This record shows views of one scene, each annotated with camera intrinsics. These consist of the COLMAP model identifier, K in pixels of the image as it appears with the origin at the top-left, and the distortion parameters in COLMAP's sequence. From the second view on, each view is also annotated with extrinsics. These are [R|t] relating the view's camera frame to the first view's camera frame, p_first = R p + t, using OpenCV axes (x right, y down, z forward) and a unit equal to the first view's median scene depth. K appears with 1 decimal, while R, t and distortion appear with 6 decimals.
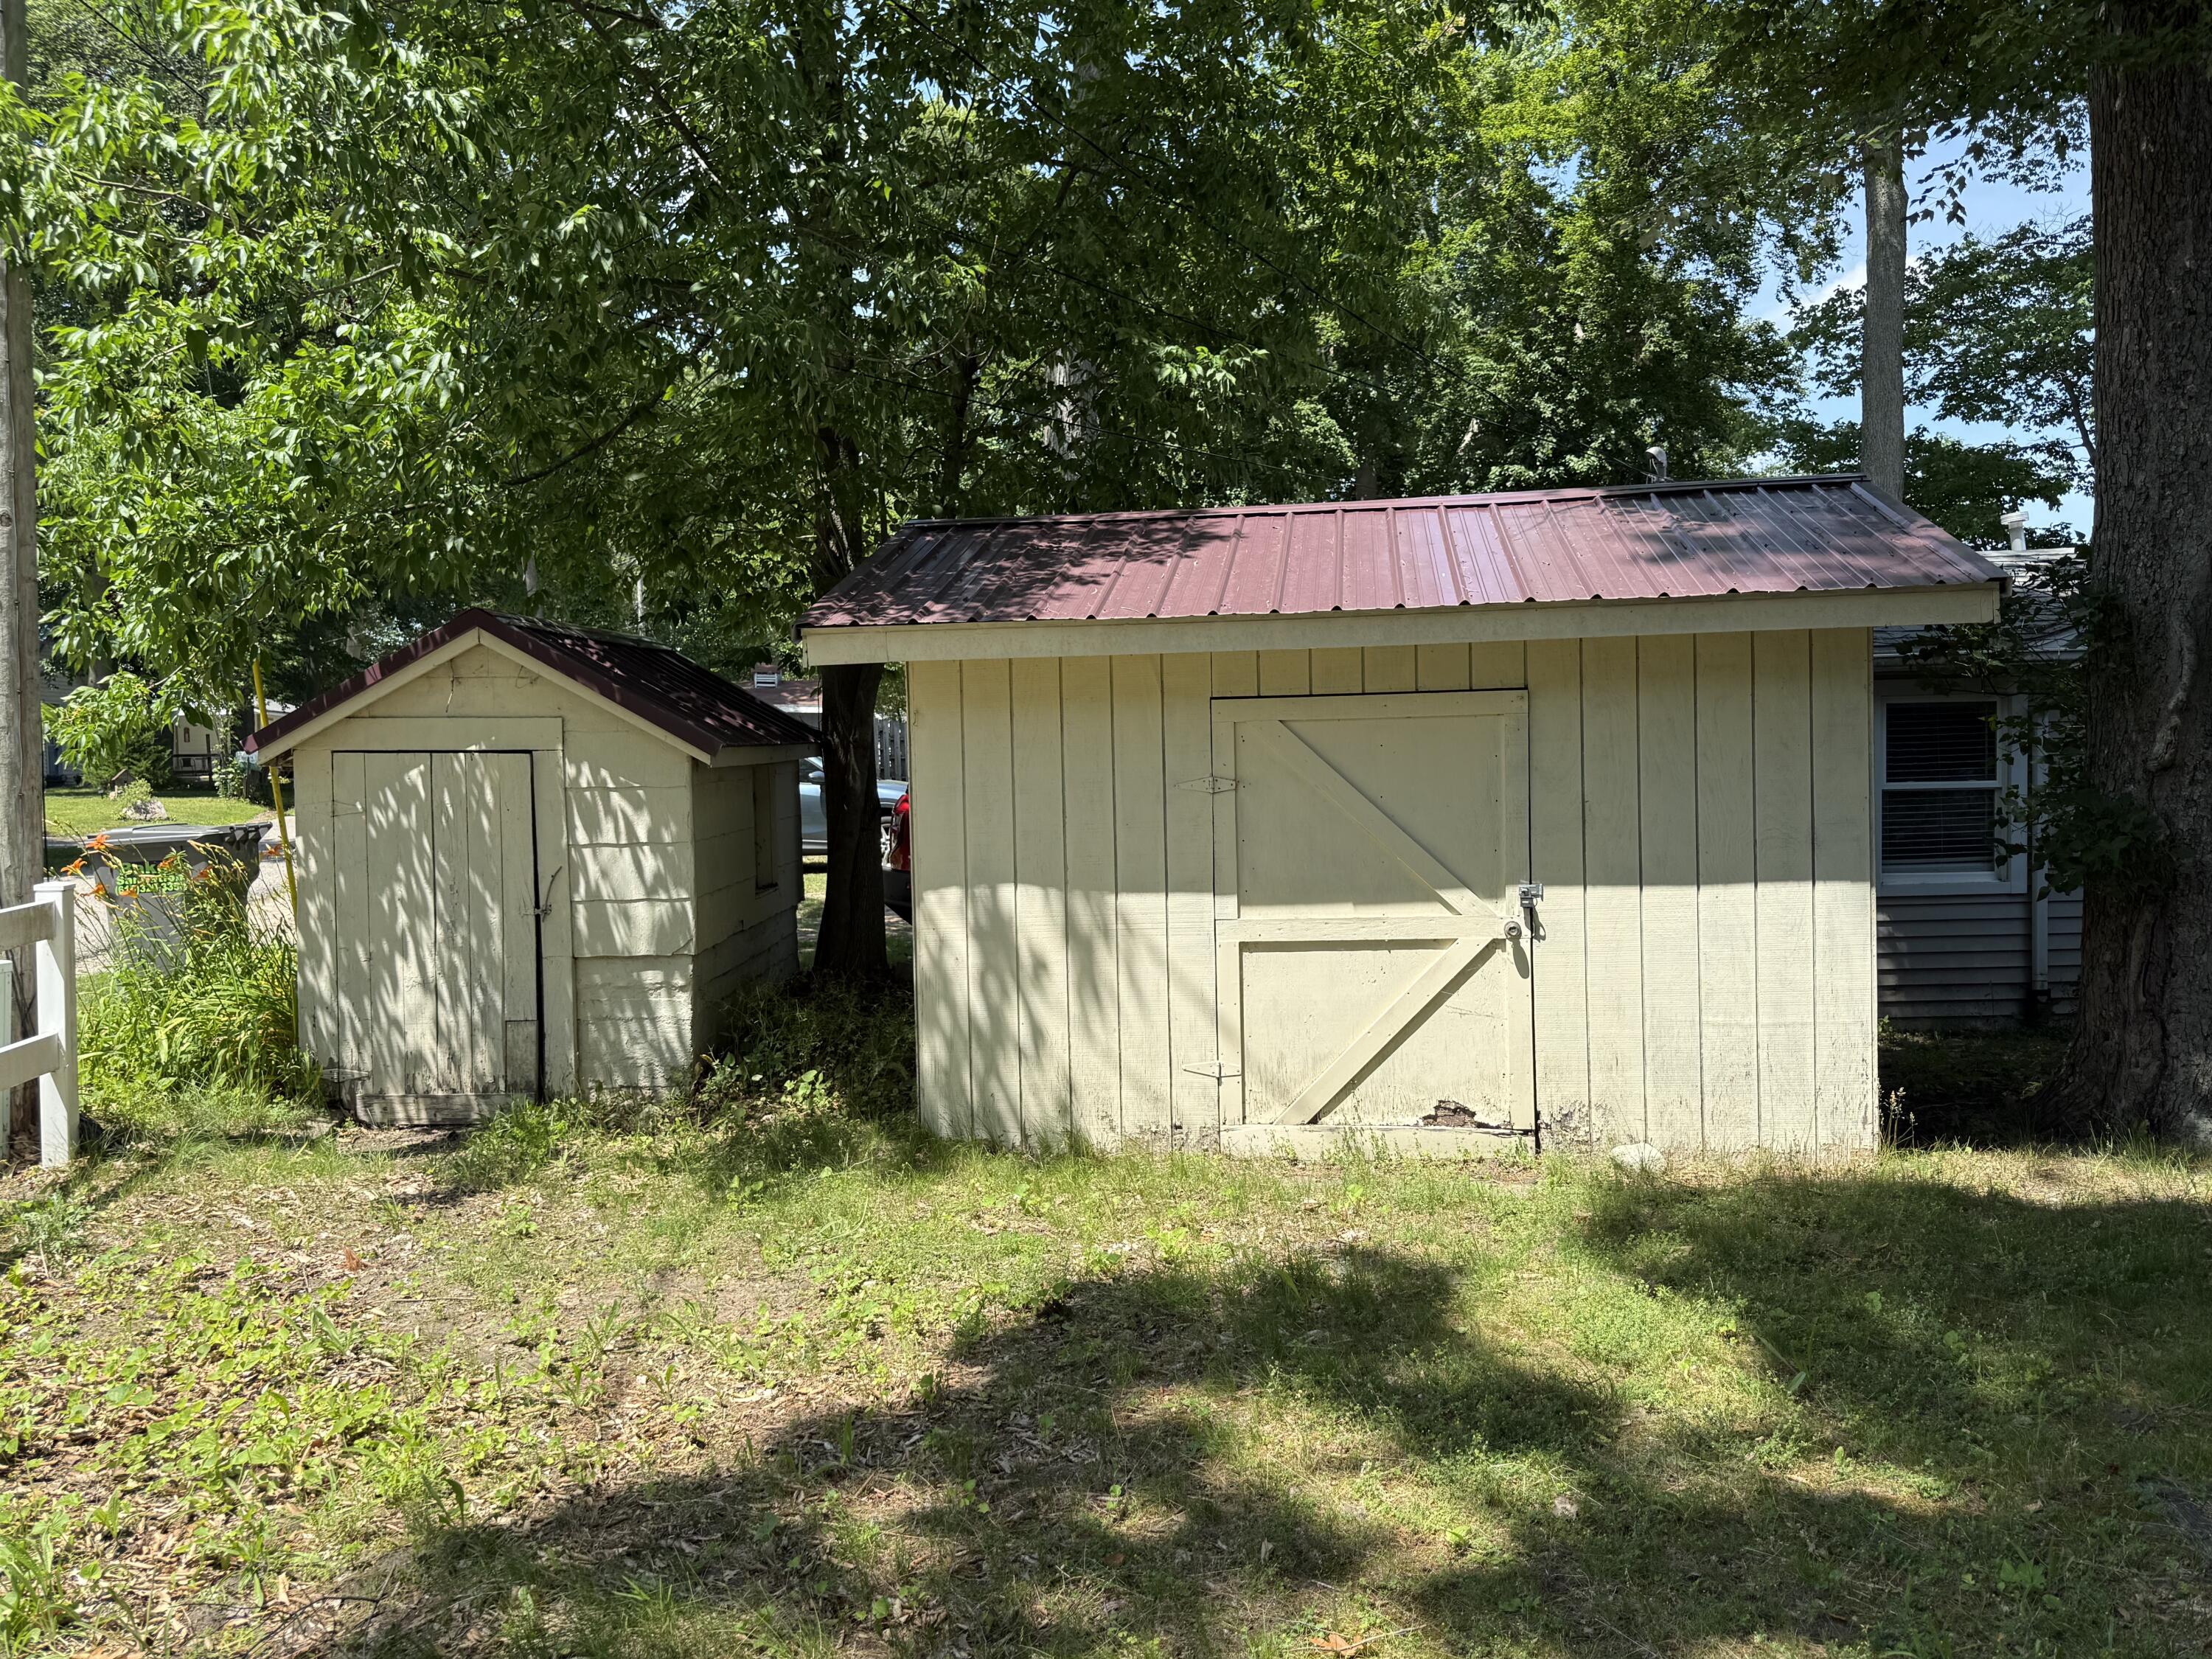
lens RADIAL K [[1726.6, 0, 1099.8], [0, 1726.6, 826.2], [0, 0, 1]] dist [0.217493, -0.471584]
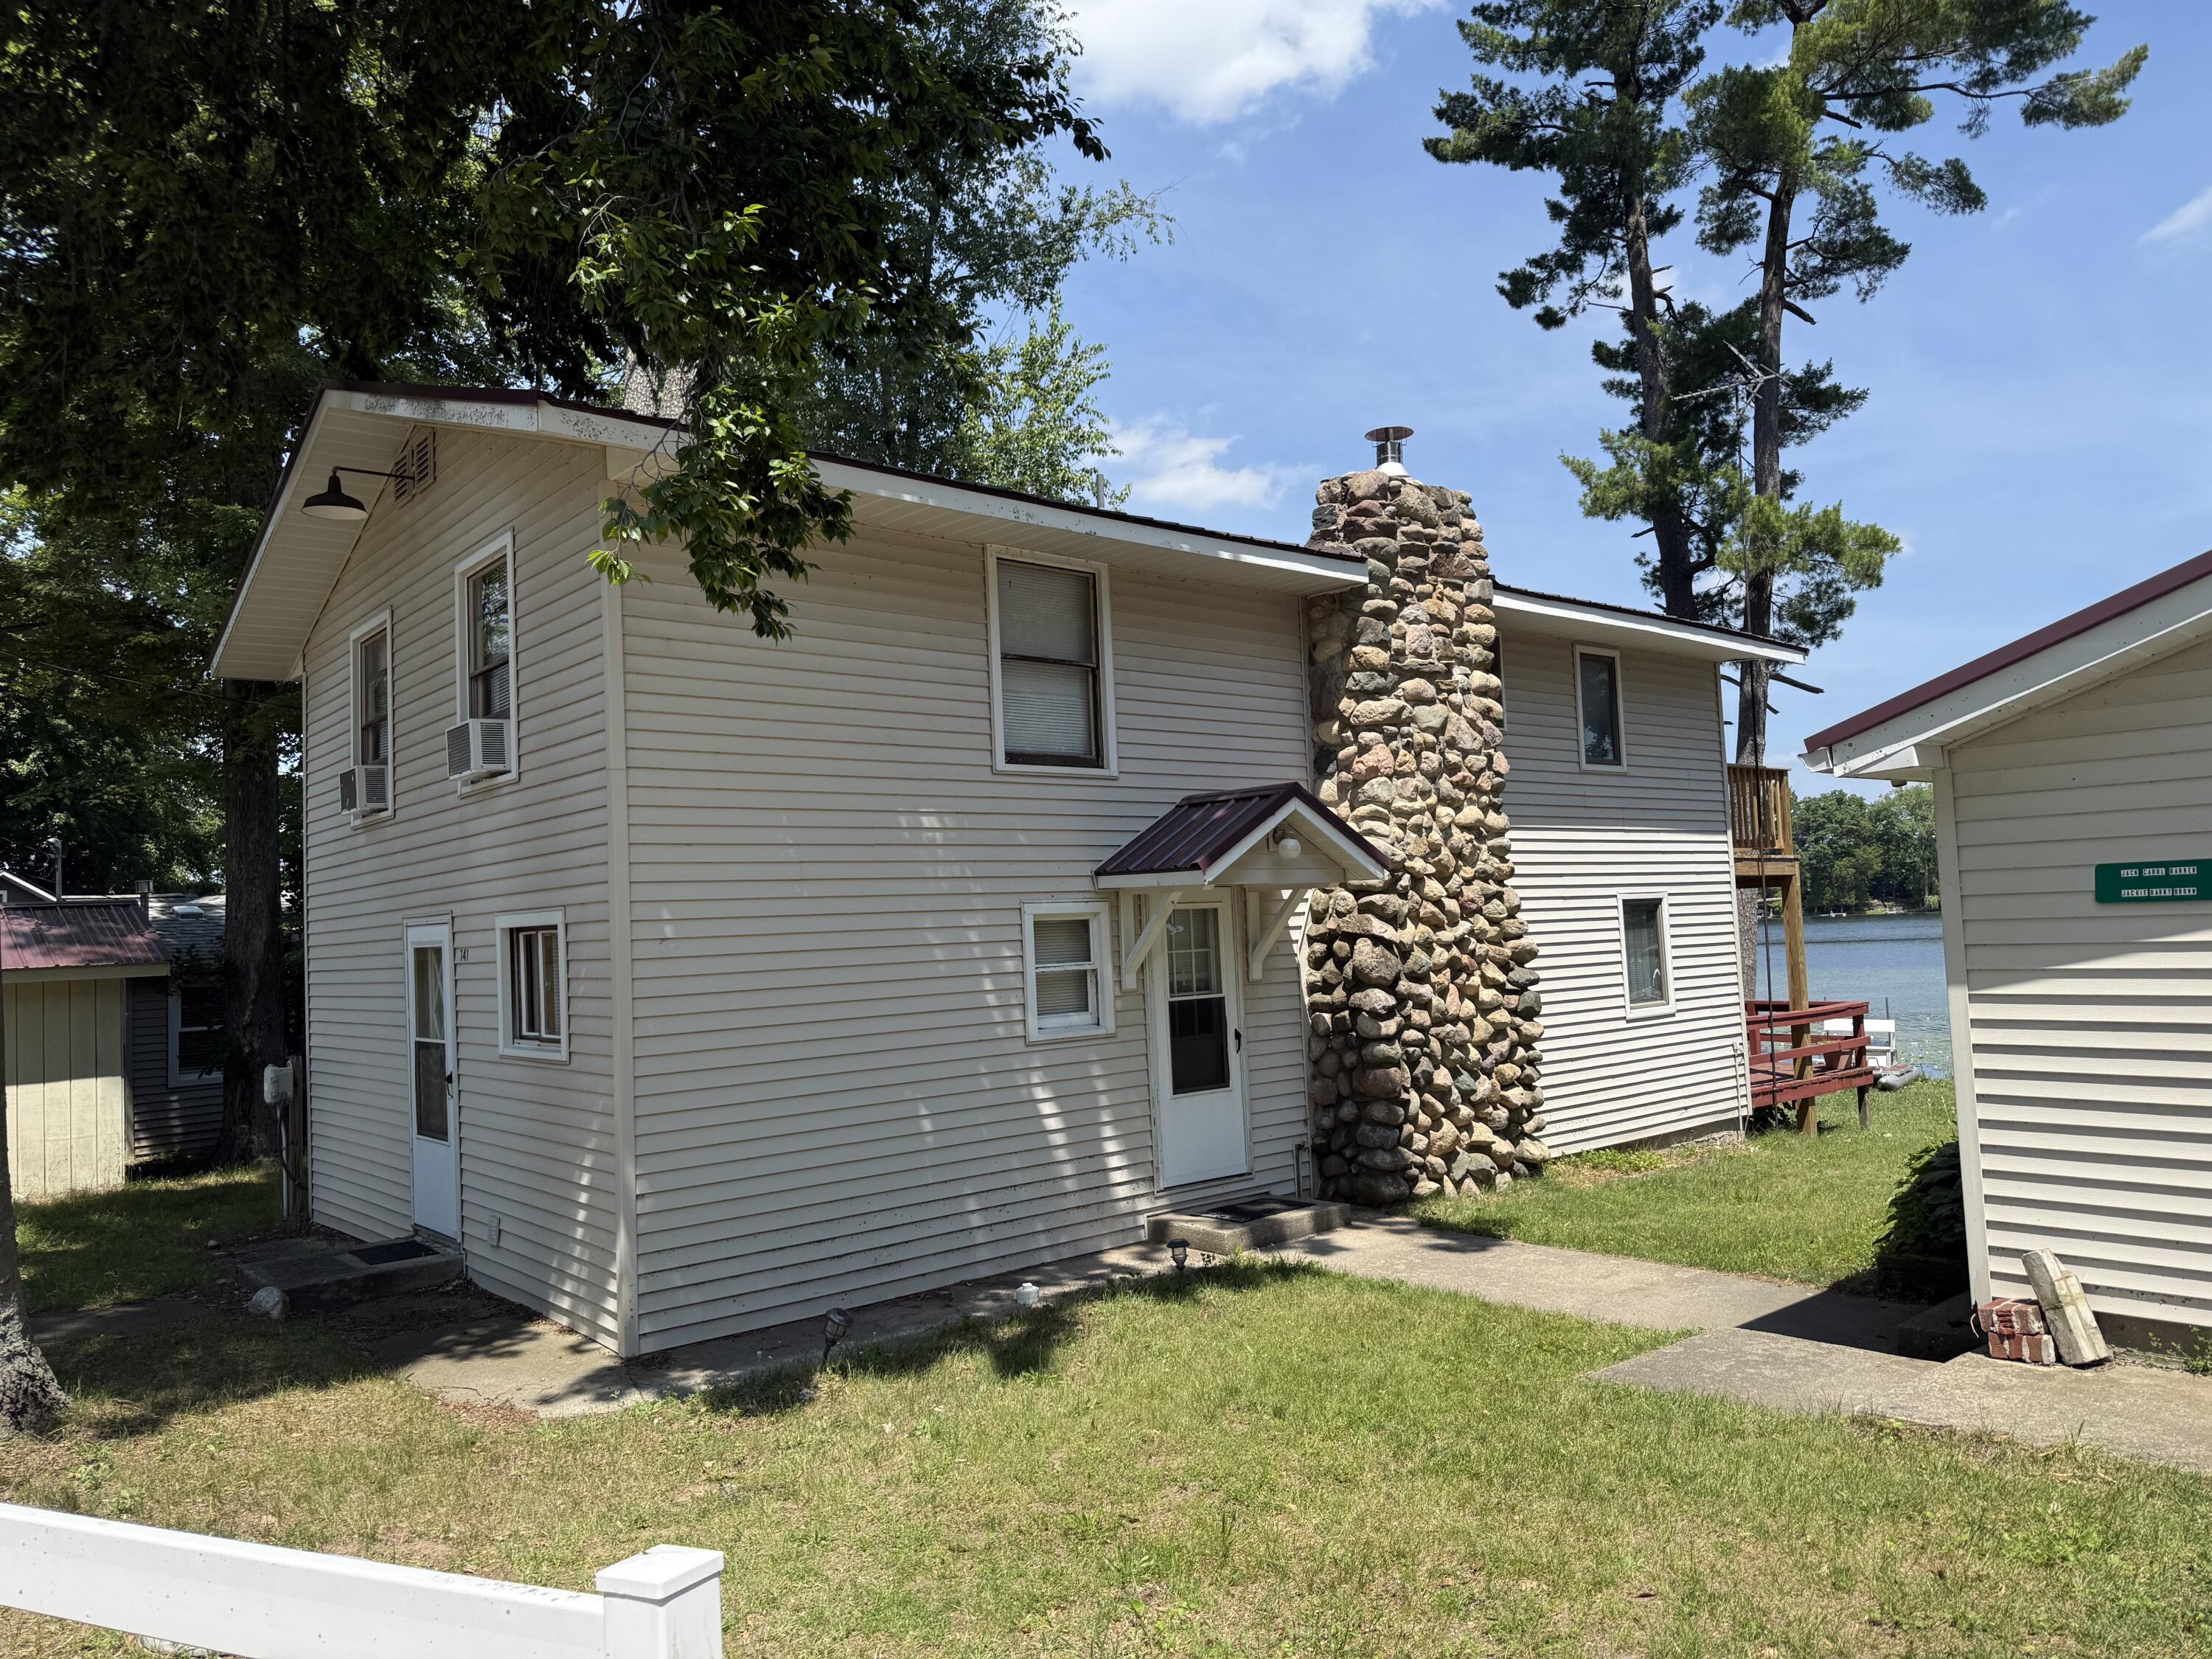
lens RADIAL K [[1511.8, 0, 1106.0], [0, 1511.8, 829.5], [0, 0, 1]] dist [0.107187, -0.143211]
pose [[0.645271, 0.038752, 0.762971, -0.336181], [0.050247, 0.994397, -0.093002, -0.041573], [-0.762300, 0.098348, 0.639708, -1.467947]]
